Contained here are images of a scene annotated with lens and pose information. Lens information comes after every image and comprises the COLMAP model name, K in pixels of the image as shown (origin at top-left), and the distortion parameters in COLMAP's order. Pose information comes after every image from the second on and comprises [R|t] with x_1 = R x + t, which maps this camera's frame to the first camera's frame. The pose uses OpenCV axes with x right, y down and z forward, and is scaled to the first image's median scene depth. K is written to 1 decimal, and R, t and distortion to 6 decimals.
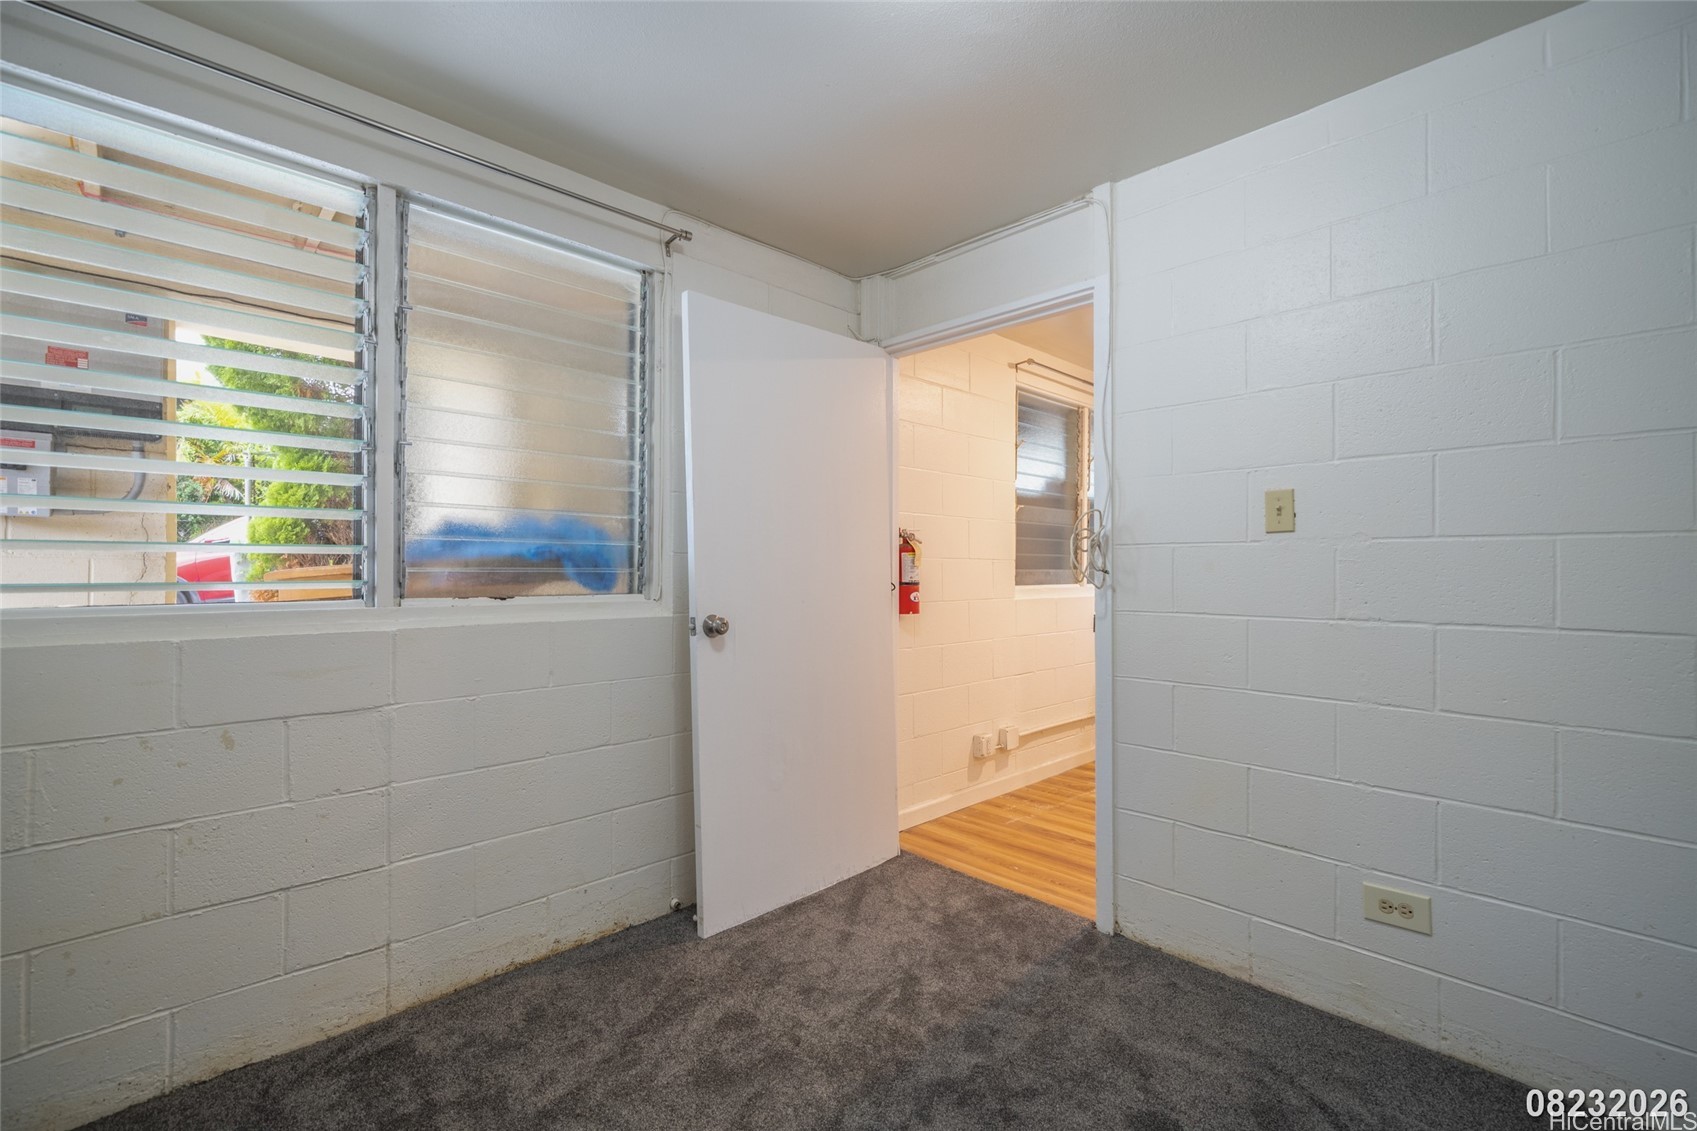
lens RADIAL K [[742.5, 0, 848.3], [0, 742.5, 569.5], [0, 0, 1]] dist [-0.007358, 0.000773]
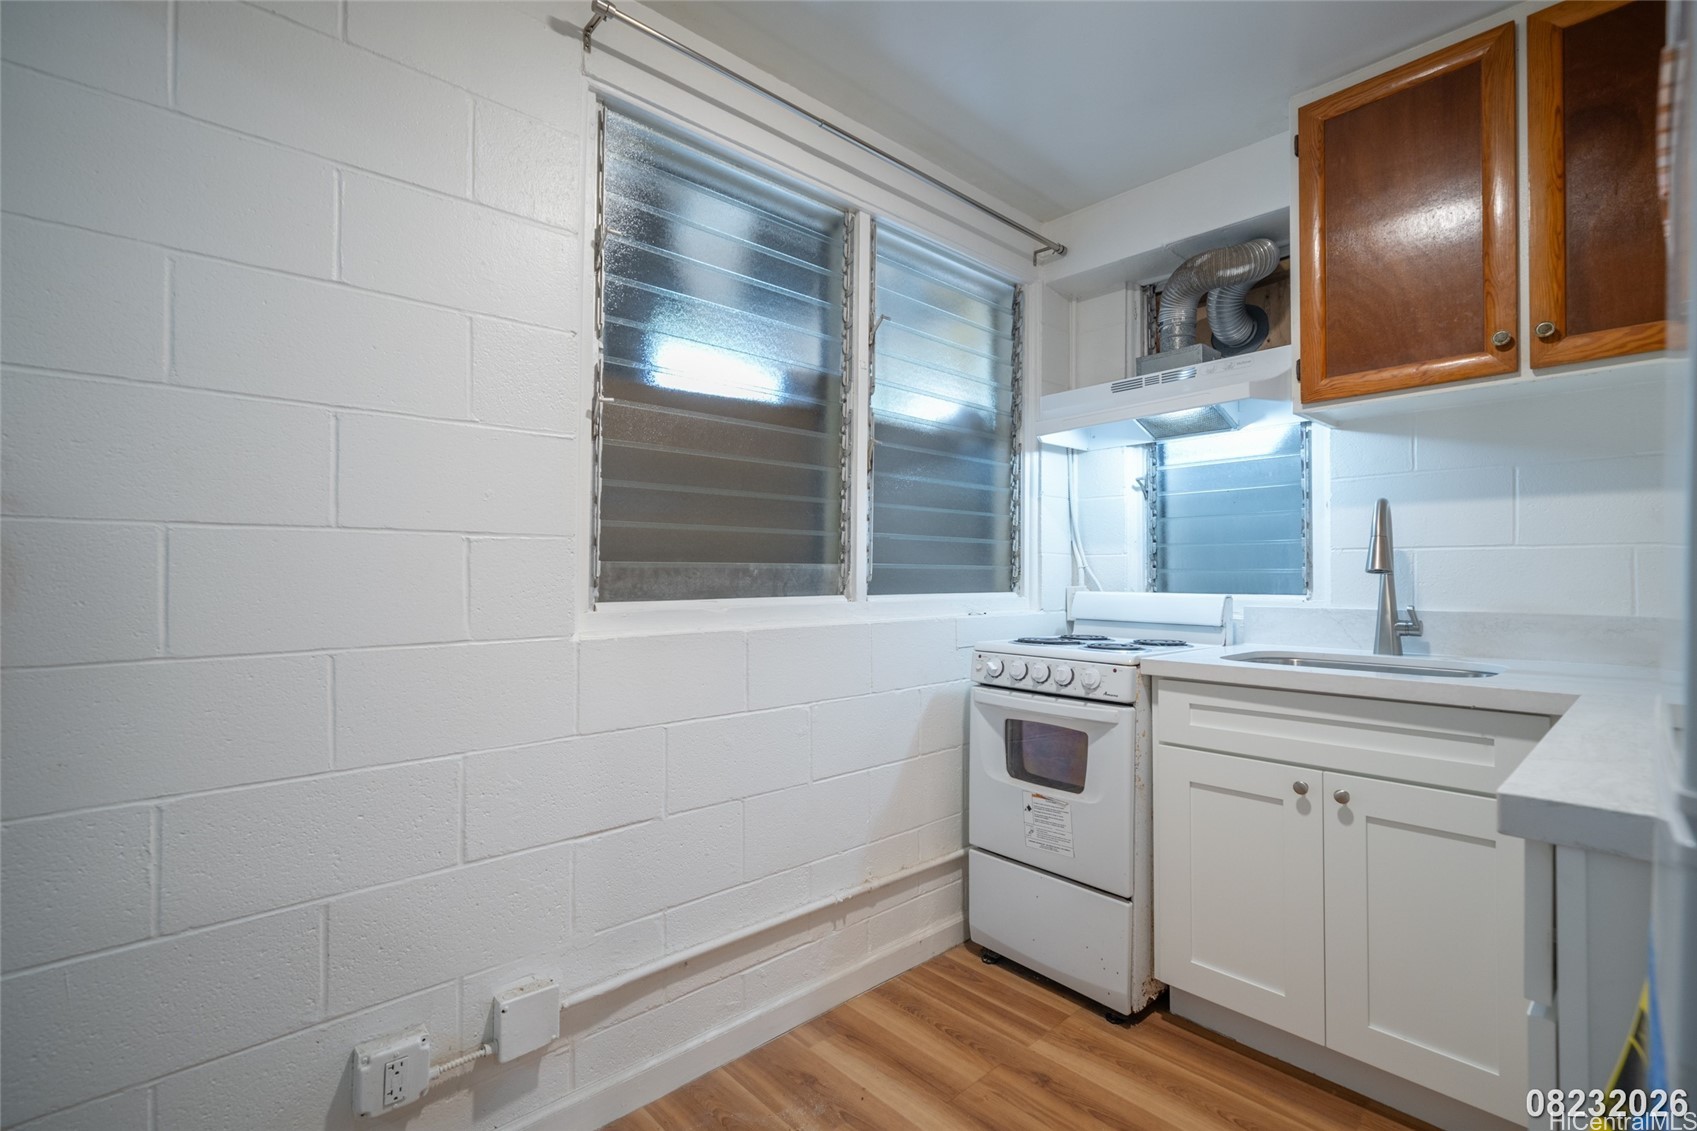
lens RADIAL K [[742.5, 0, 836.2], [0, 742.5, 568.7], [0, 0, 1]] dist [-0.007358, 0.000773]
pose [[0.998885, 0.000791, -0.047206, 0.362646], [-0.000988, 0.999991, -0.004153, 0.005470], [0.047202, 0.004195, 0.998877, 0.601213]]
